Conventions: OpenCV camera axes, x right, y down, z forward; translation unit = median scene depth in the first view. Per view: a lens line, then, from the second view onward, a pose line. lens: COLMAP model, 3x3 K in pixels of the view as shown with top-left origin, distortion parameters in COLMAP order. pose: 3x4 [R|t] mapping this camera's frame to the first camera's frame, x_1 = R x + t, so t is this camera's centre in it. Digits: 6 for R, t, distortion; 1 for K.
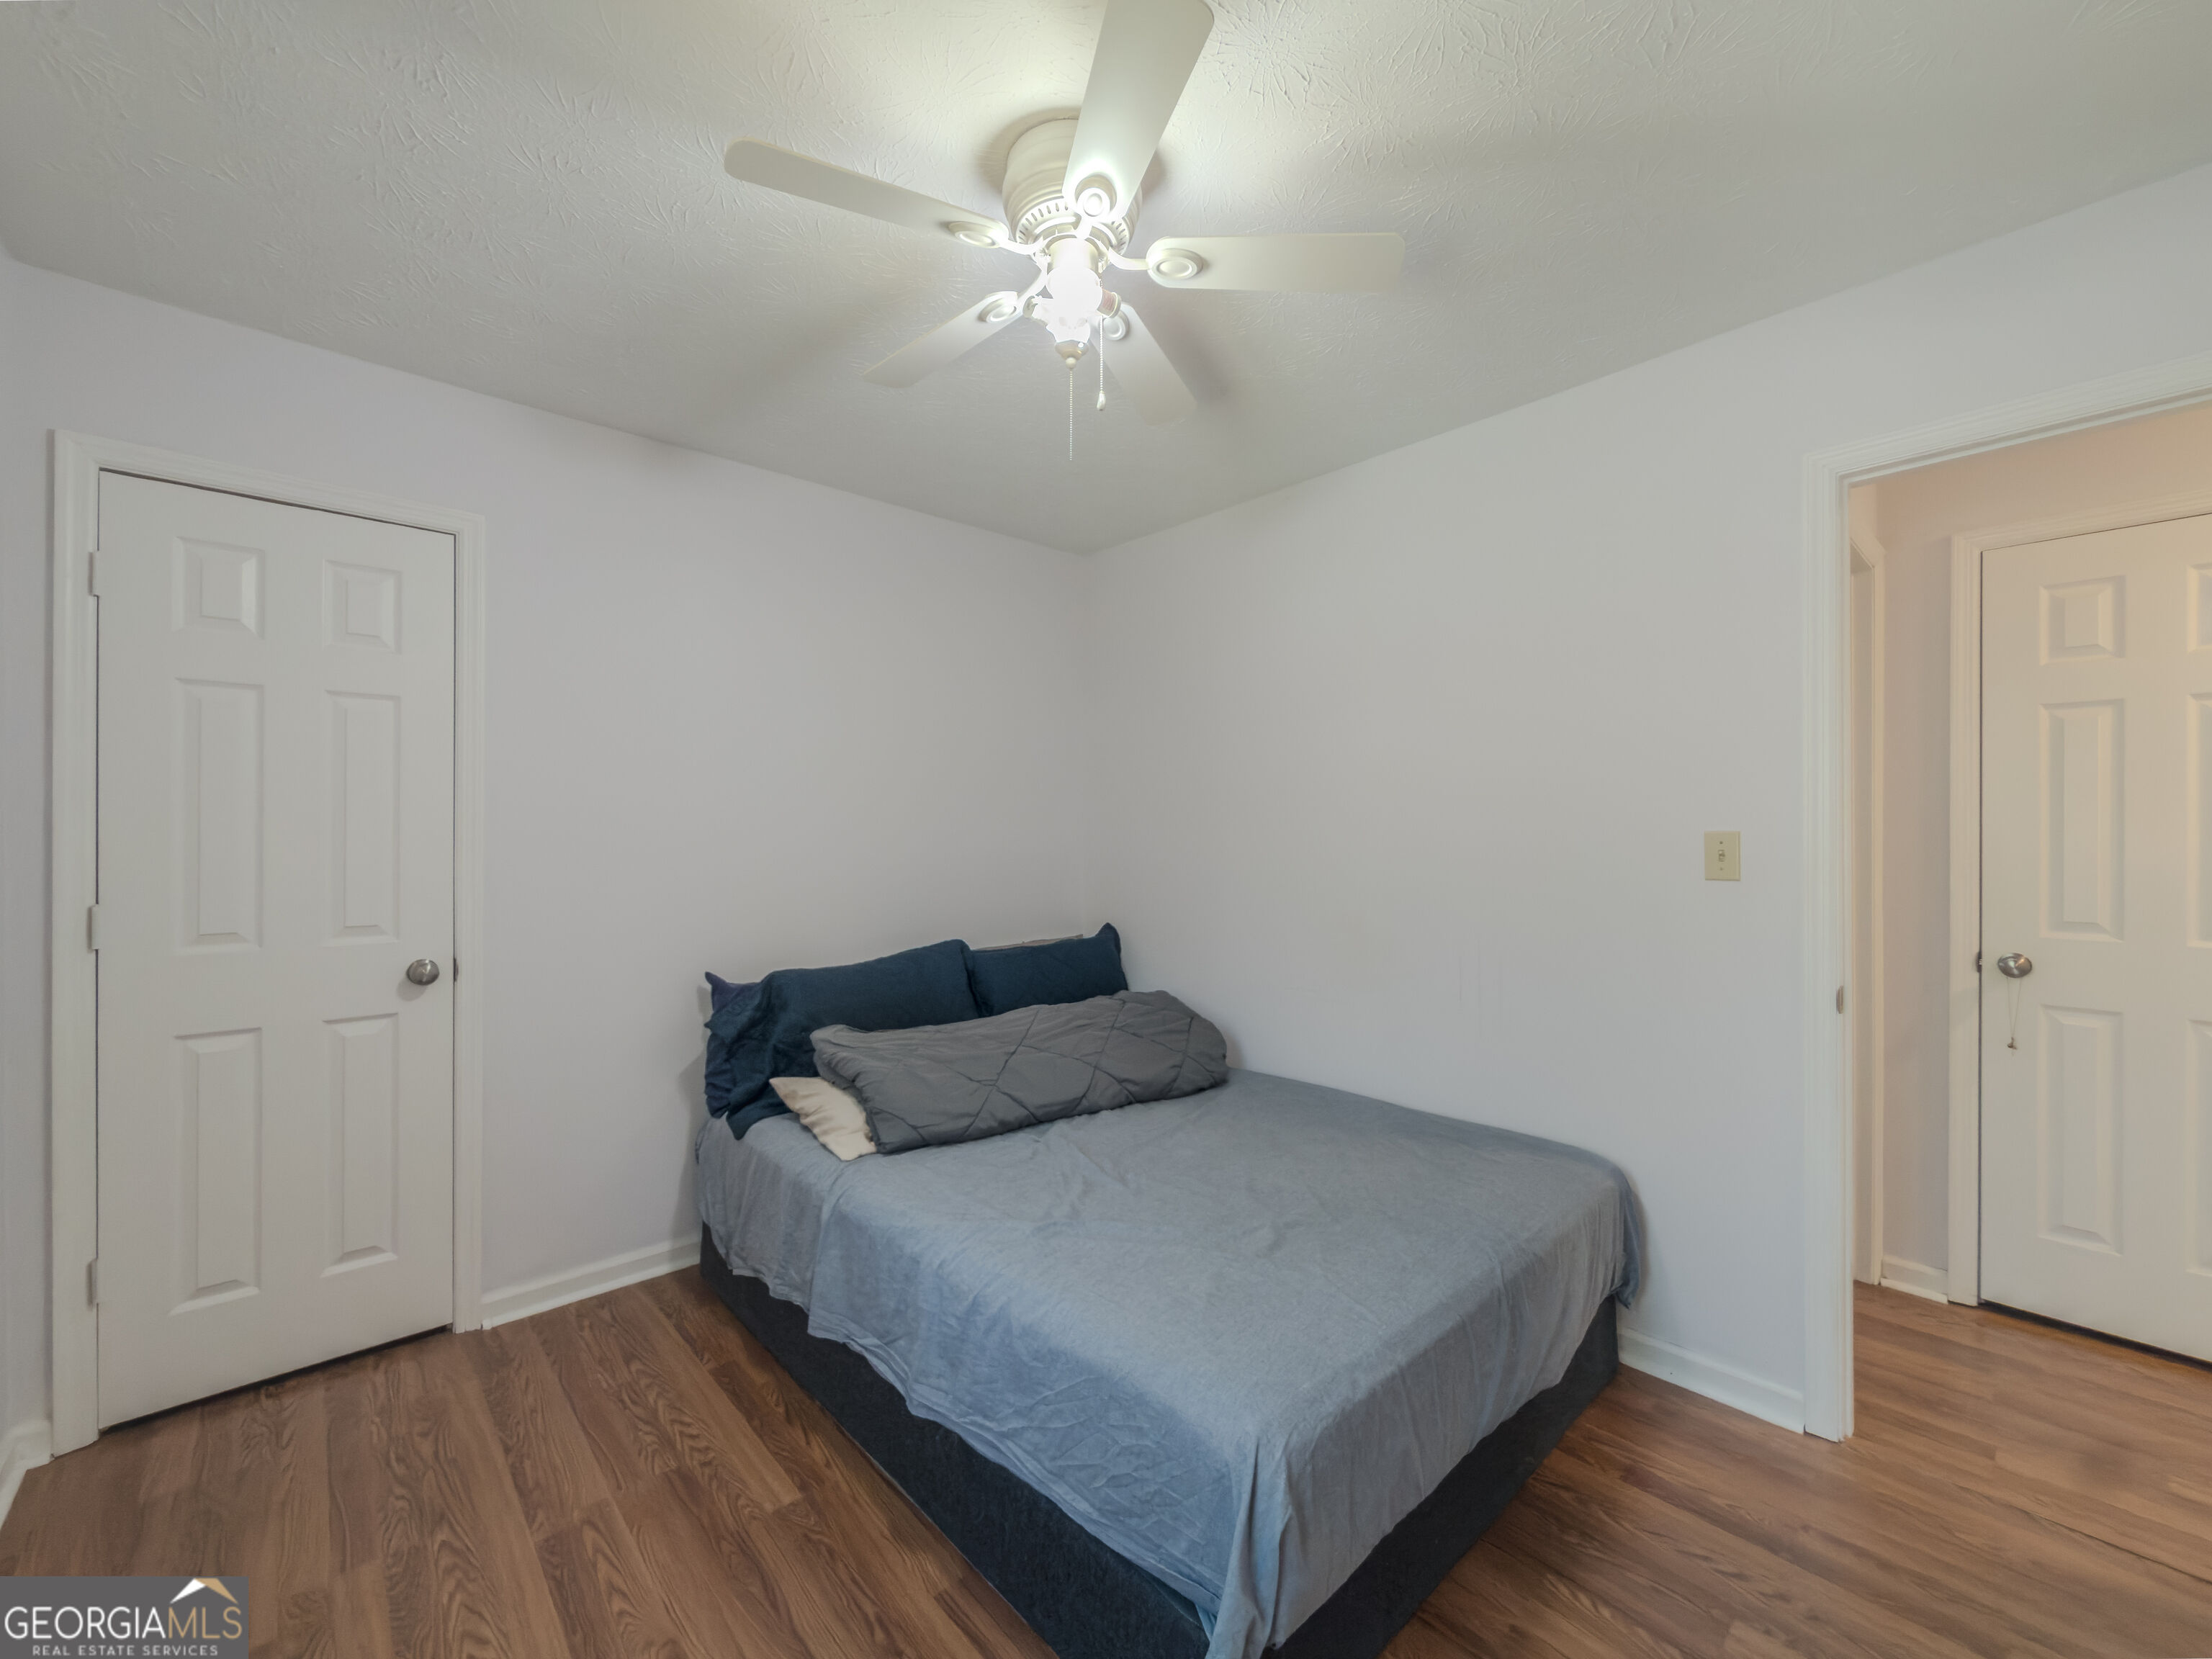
lens RADIAL K [[893.9, 0, 1106.7], [0, 893.9, 828.1], [0, 0, 1]] dist [-0.001921, 0.000193]
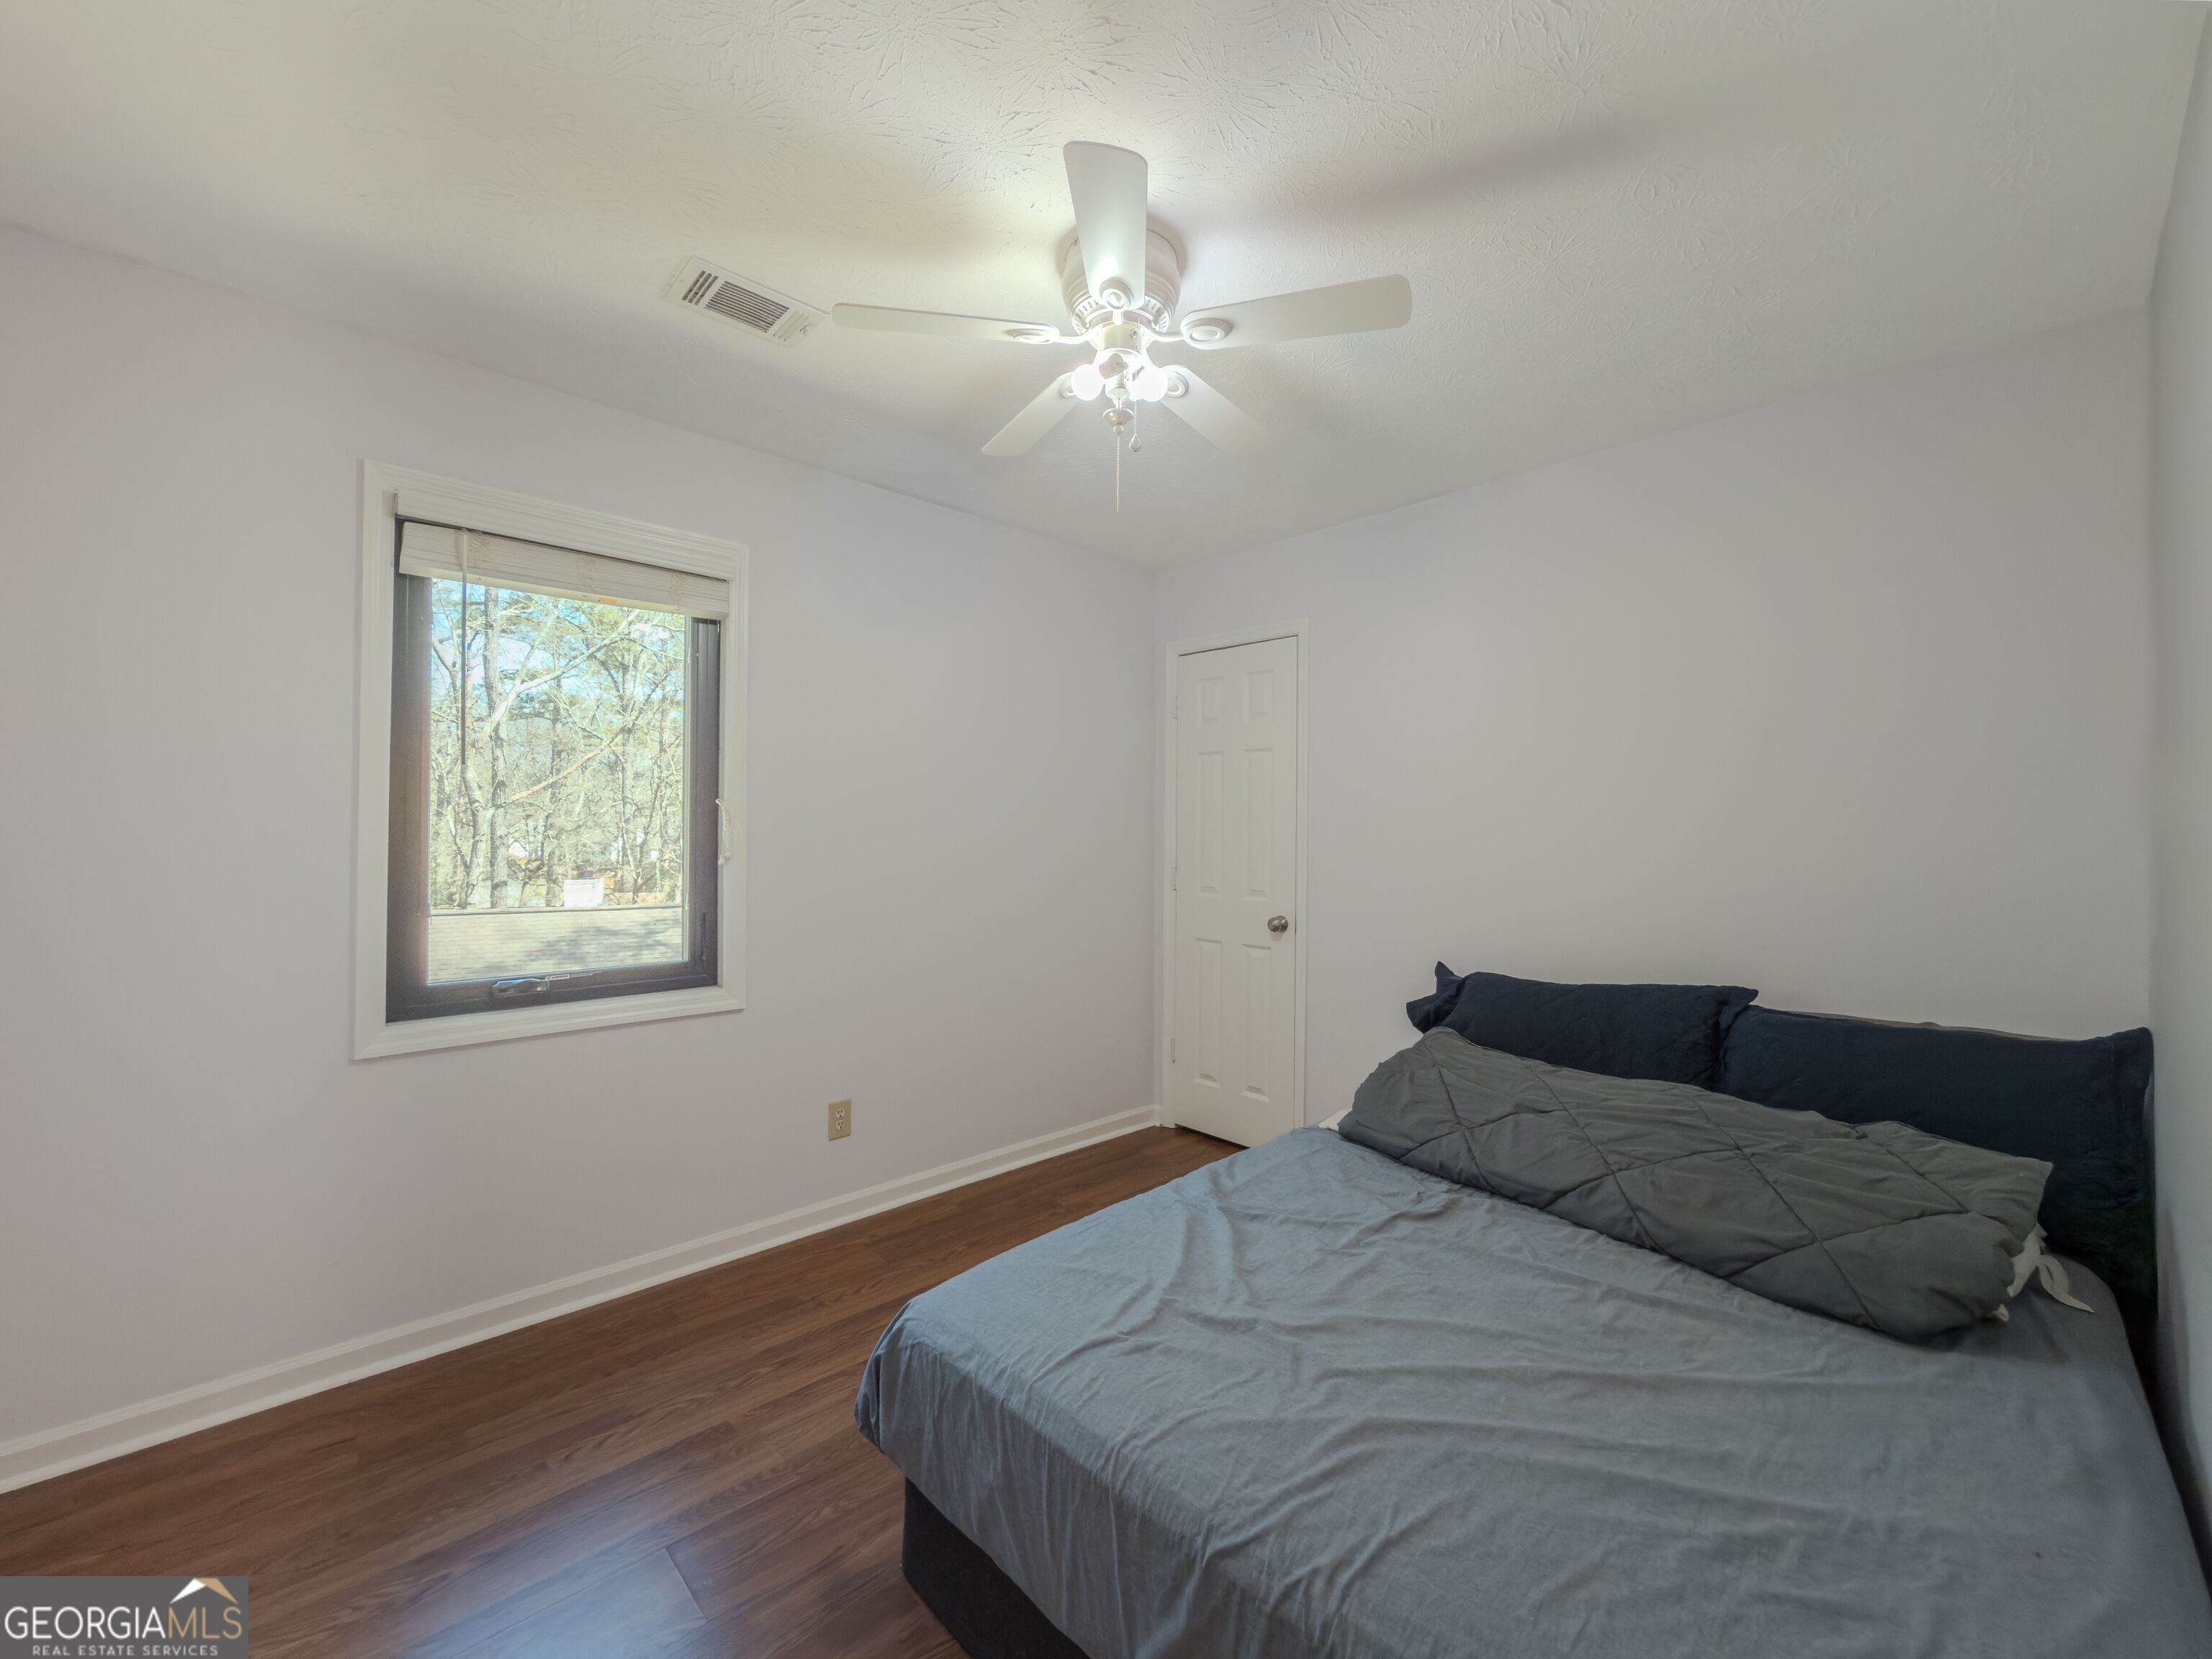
lens RADIAL K [[893.9, 0, 1106.7], [0, 893.9, 828.1], [0, 0, 1]] dist [-0.001921, 0.000193]
pose [[0.018364, -0.006006, -0.999813, 0.783200], [-0.009819, 0.999933, -0.006187, 0.007683], [0.999783, 0.009931, 0.018304, 0.672995]]
